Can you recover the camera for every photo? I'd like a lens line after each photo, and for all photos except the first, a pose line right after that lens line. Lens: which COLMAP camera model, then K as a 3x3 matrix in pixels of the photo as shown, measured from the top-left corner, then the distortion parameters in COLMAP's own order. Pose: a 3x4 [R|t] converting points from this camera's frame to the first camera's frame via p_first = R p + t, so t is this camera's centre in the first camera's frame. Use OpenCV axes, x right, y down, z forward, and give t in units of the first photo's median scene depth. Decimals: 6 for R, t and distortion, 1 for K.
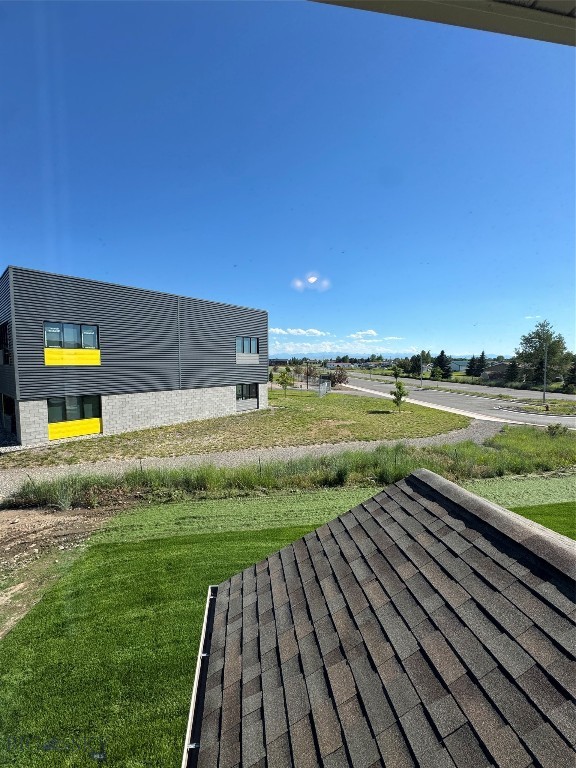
lens RADIAL K [[308.4, 0, 287.0], [0, 308.4, 387.3], [0, 0, 1]] dist [-0.007374, 0.001289]
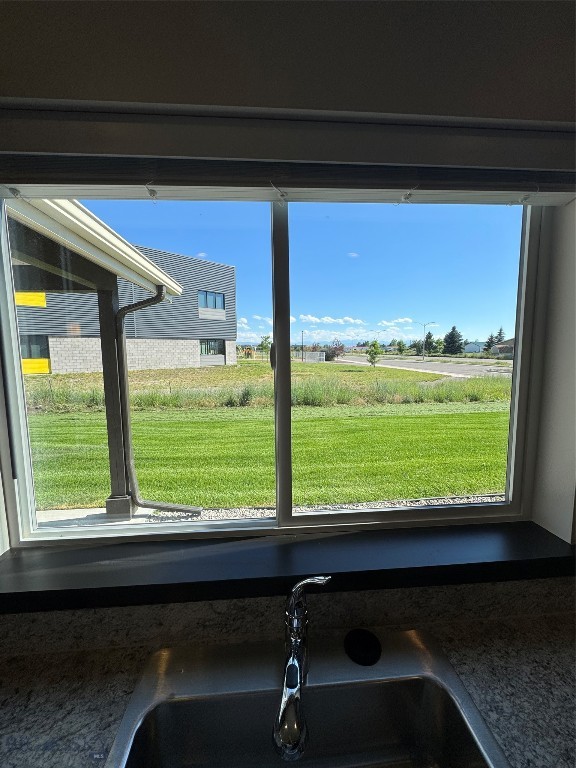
lens RADIAL K [[308.4, 0, 288.4], [0, 308.4, 382.3], [0, 0, 1]] dist [-0.007374, 0.001289]
pose [[0.997496, 0.000207, -0.070720, 0.294504], [0.001386, 0.999746, 0.022477, 0.166673], [0.070707, -0.022519, 0.997243, 0.019669]]
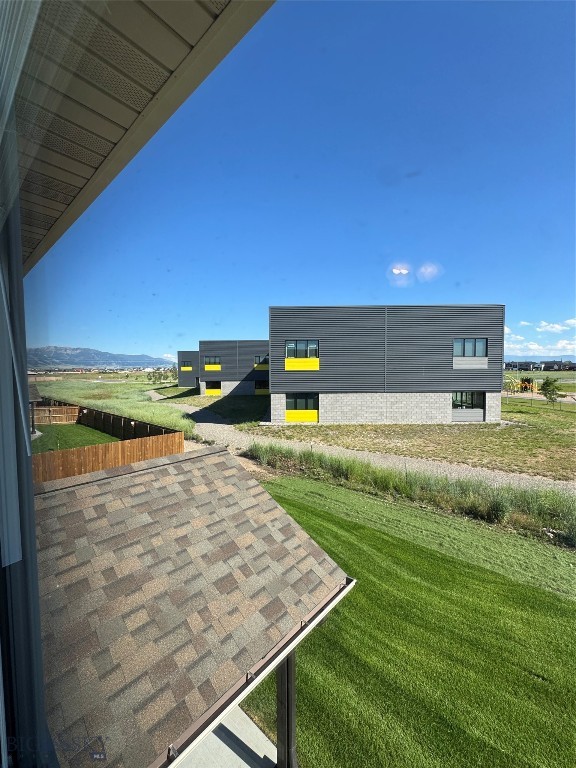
lens RADIAL K [[308.4, 0, 288.0], [0, 308.4, 385.3], [0, 0, 1]] dist [-0.007374, 0.001289]
pose [[0.645601, 0.039789, -0.762638, 0.323695], [-0.055907, 0.998425, 0.004763, -0.006534], [0.761626, 0.039562, 0.646808, 0.056674]]
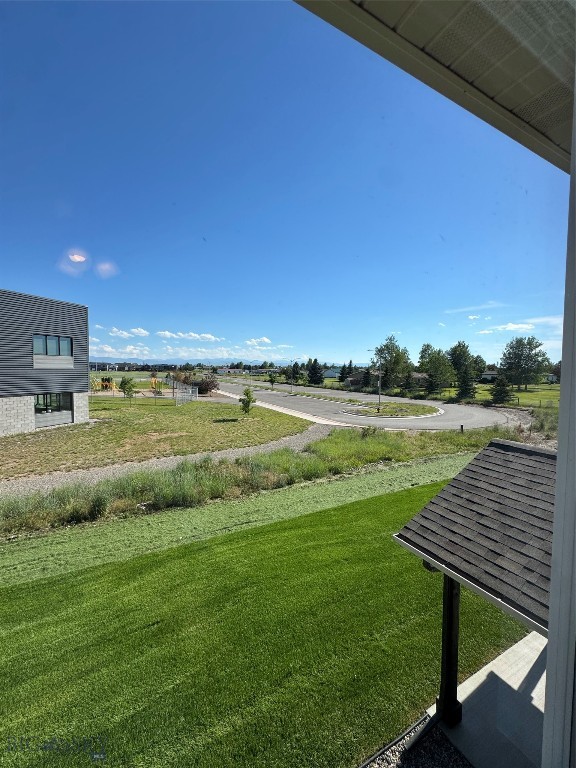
lens RADIAL K [[308.4, 0, 288.0], [0, 308.4, 383.2], [0, 0, 1]] dist [-0.007374, 0.001289]
pose [[0.945629, -0.003128, 0.325233, 0.299765], [0.013962, 0.999422, -0.030983, -0.005441], [-0.324948, 0.033839, 0.945126, 0.045601]]
